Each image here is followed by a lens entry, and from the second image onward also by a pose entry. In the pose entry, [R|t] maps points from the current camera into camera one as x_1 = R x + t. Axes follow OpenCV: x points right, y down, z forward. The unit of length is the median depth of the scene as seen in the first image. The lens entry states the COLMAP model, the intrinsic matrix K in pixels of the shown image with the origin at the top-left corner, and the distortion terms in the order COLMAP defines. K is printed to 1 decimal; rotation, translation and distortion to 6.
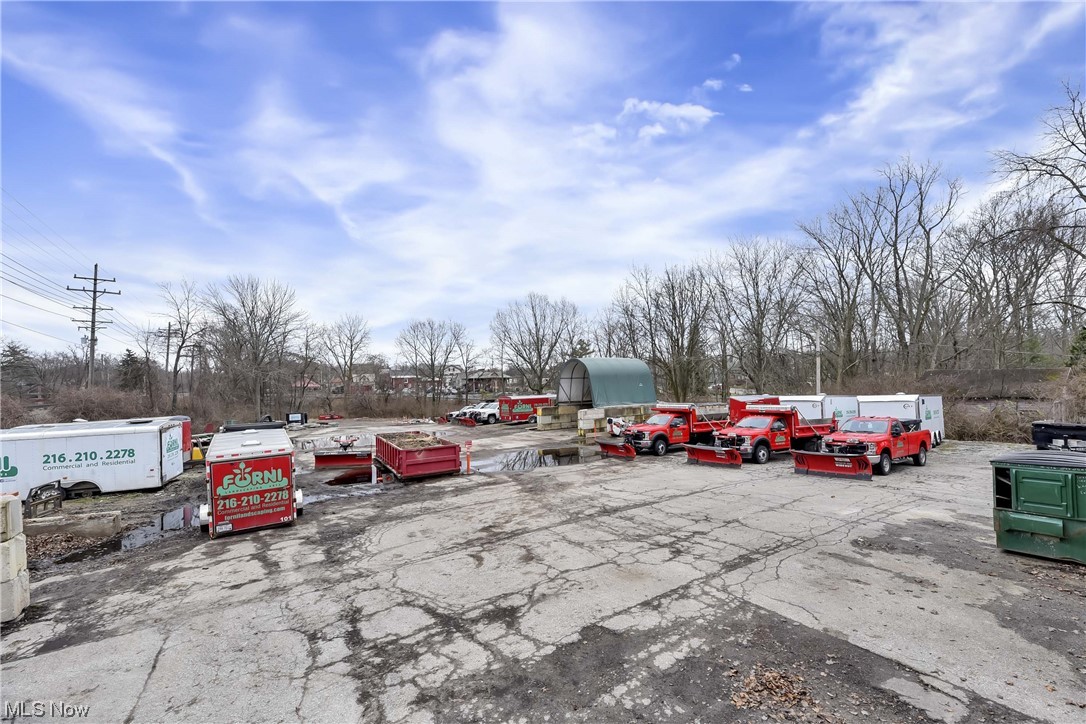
lens RADIAL K [[448.5, 0, 565.6], [0, 448.5, 375.9], [0, 0, 1]] dist [0.000083, -0.002557]
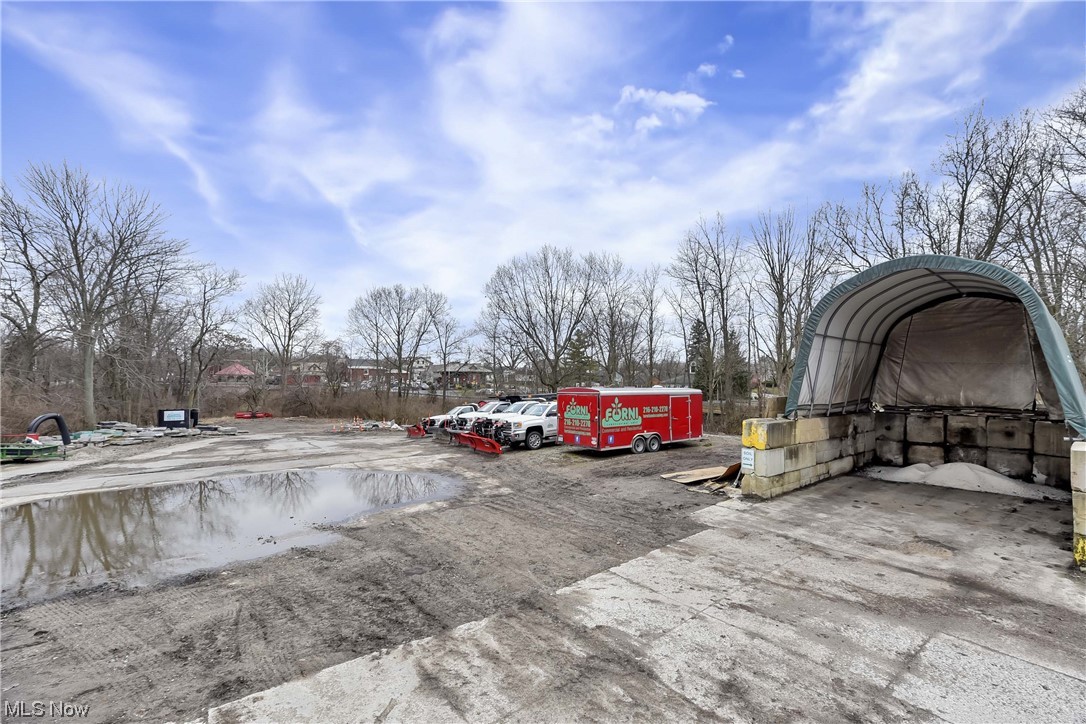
lens RADIAL K [[448.5, 0, 565.6], [0, 448.5, 375.9], [0, 0, 1]] dist [0.000083, -0.002557]
pose [[0.997224, 0.029911, 0.068184, -0.359319], [-0.029819, 0.999553, -0.002366, 0.074651], [-0.068225, 0.000326, 0.997670, 1.206908]]
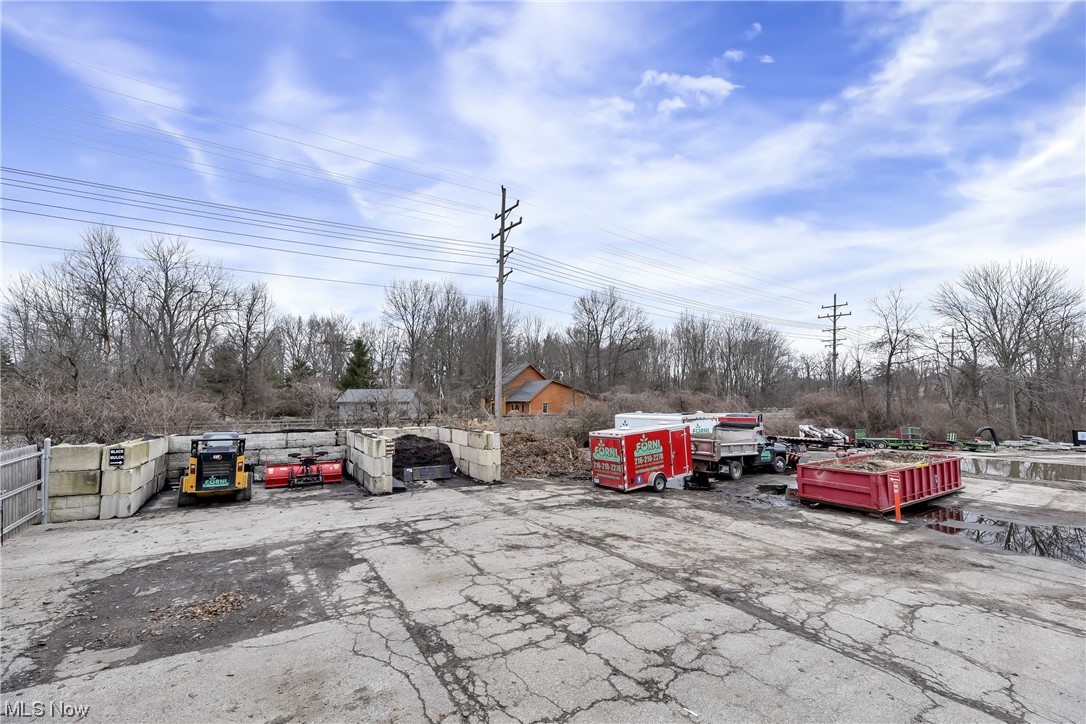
lens RADIAL K [[445.1, 0, 549.2], [0, 445.1, 375.5], [0, 0, 1]] dist [0.000219, -0.002746]
pose [[-0.002013, -0.032375, -0.999474, 0.423337], [0.013683, 0.999381, -0.032400, 0.016093], [0.999904, -0.013741, -0.001569, 0.469452]]
